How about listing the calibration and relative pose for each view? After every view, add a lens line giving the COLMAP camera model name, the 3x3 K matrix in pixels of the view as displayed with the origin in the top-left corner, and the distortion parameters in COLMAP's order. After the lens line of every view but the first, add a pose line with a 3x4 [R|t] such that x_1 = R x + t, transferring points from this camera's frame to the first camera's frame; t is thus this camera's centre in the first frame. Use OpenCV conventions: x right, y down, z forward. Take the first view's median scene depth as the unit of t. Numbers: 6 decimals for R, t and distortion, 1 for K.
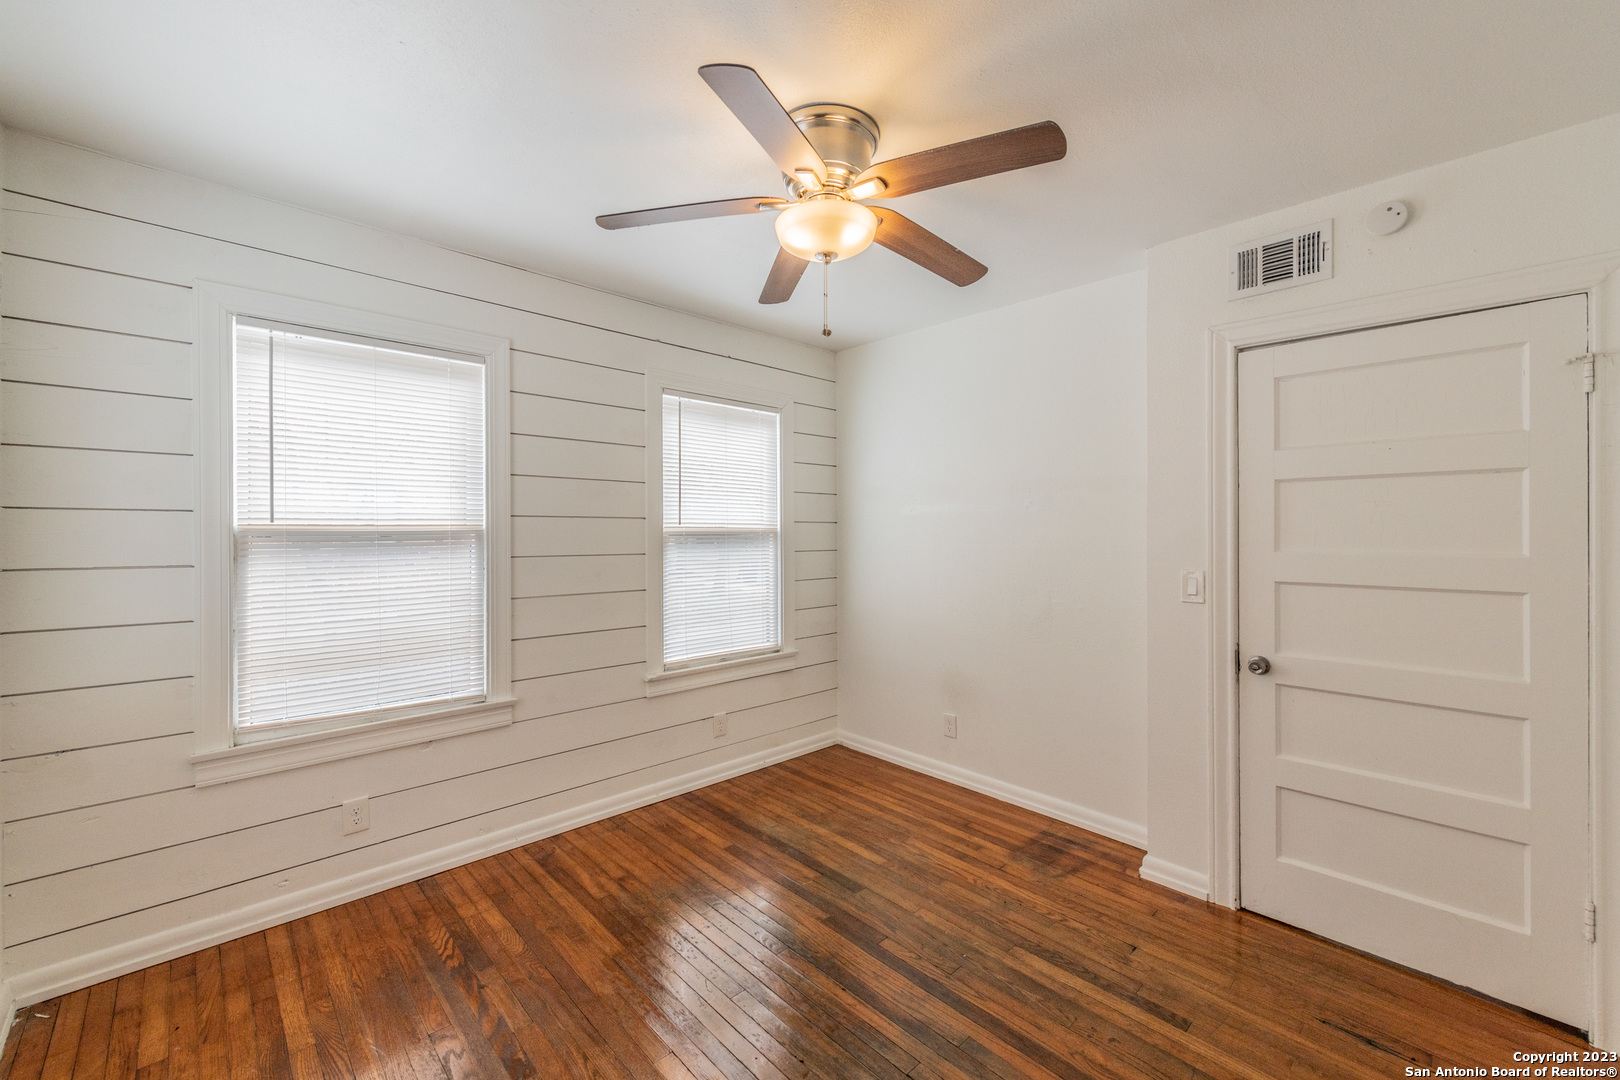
lens RADIAL K [[643.4, 0, 812.3], [0, 643.4, 532.4], [0, 0, 1]] dist [0.000461, -0.000126]
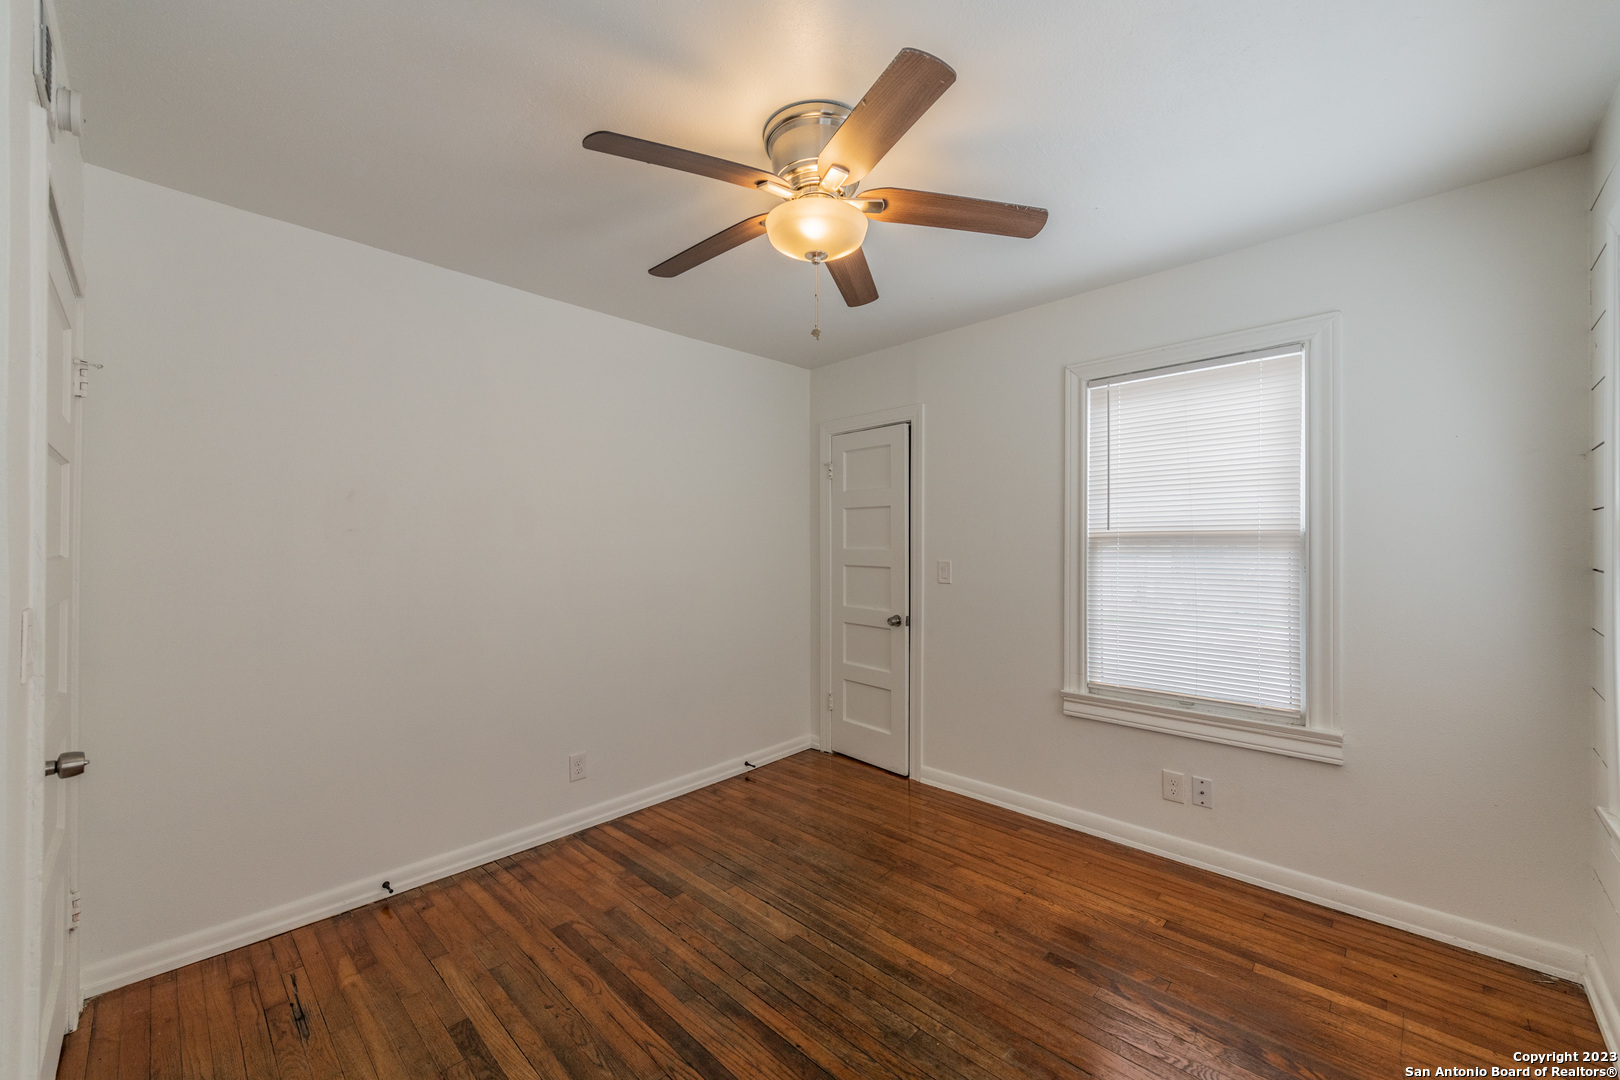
lens RADIAL K [[636.0, 0, 811.7], [0, 636.0, 534.4], [0, 0, 1]] dist [0.002448, -0.000095]
pose [[-0.999379, 0.000405, -0.035247, 0.043112], [0.000639, 0.999978, -0.006622, 0.005678], [0.035244, -0.006641, -0.999357, 1.345387]]
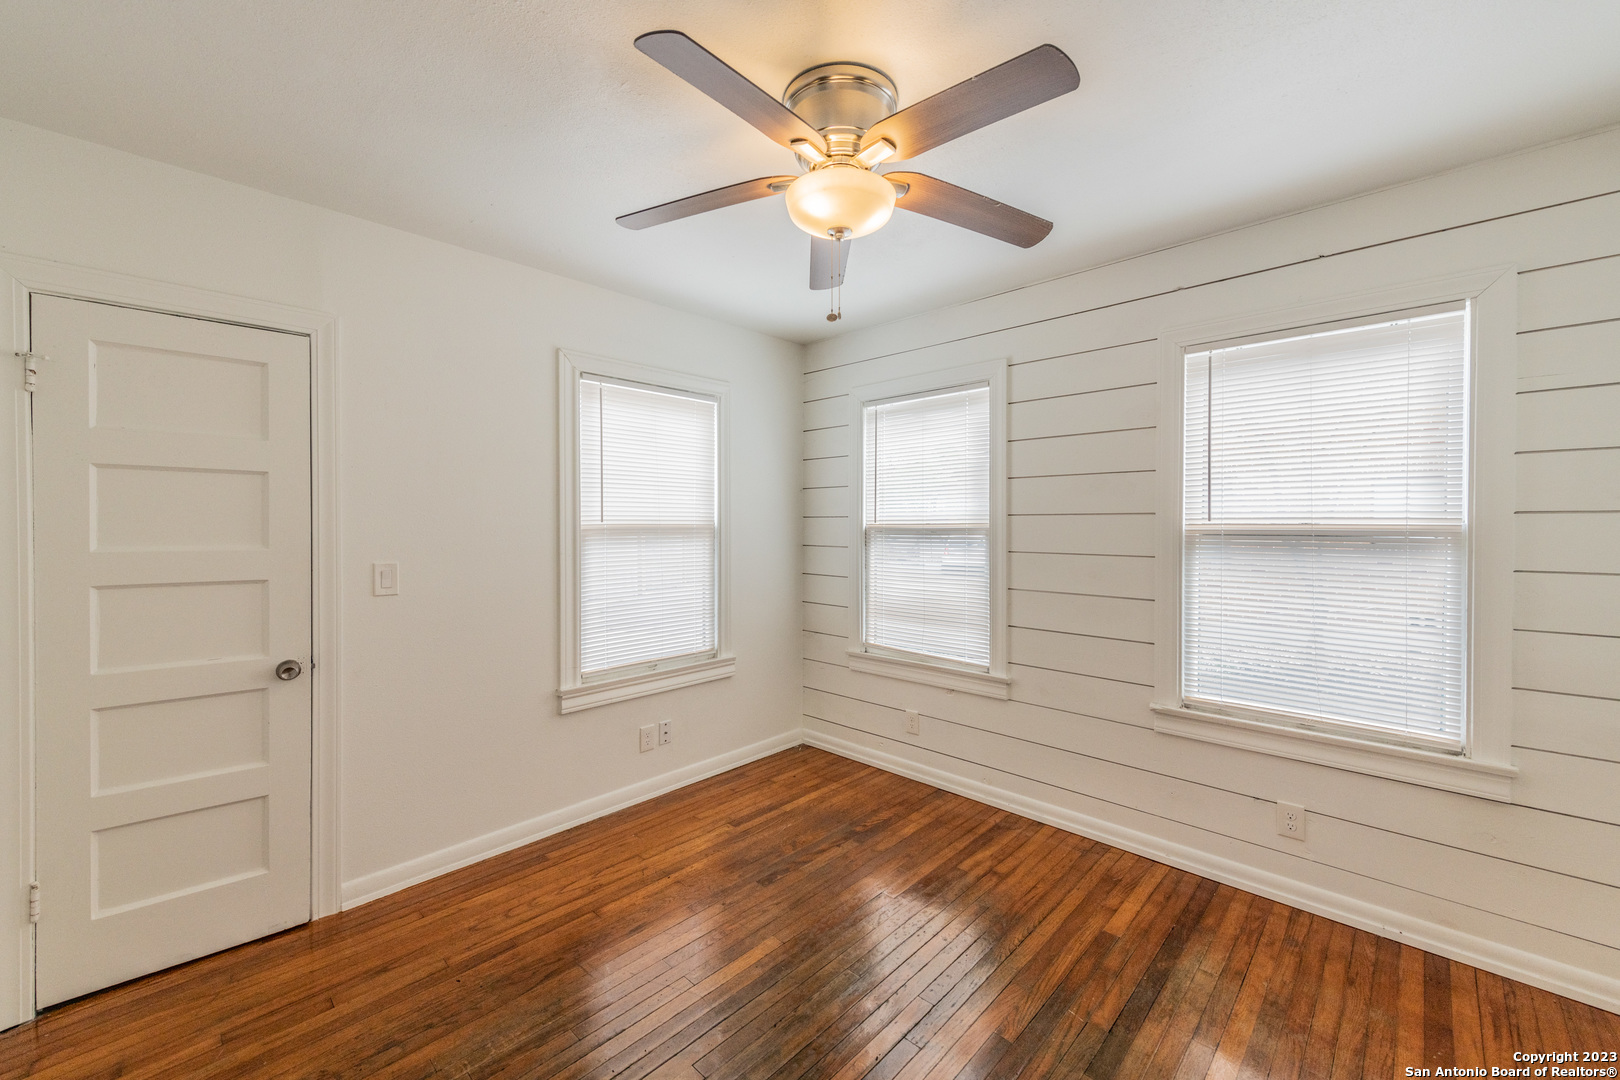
lens RADIAL K [[636.0, 0, 811.7], [0, 636.0, 534.4], [0, 0, 1]] dist [0.002448, -0.000095]
pose [[0.051059, 0.010406, -0.998641, 0.635213], [-0.006202, 0.999930, 0.010103, -0.000488], [0.998676, 0.005678, 0.051120, 0.613873]]
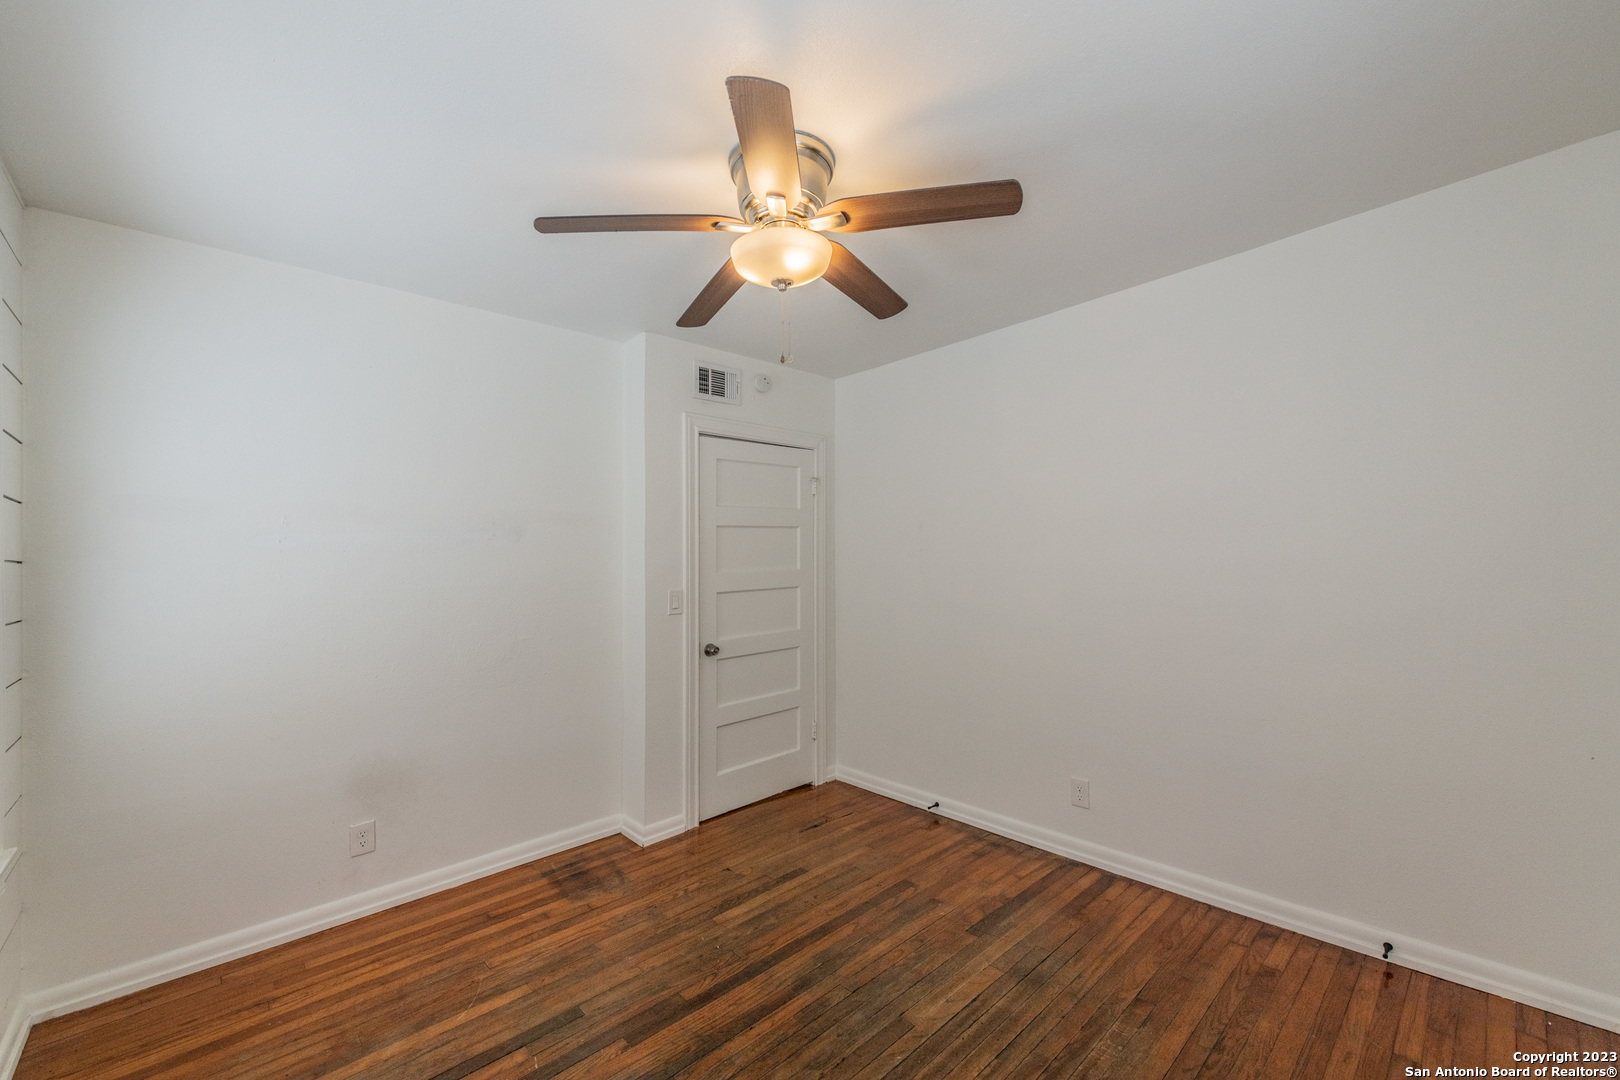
lens RADIAL K [[636.1, 0, 806.4], [0, 636.1, 570.1], [0, 0, 1]] dist [0.000372, -0.000179]
pose [[0.021857, -0.024403, 0.999463, -0.641395], [0.034448, 0.999127, 0.023641, -0.004114], [-0.999167, 0.033912, 0.022679, 0.620988]]
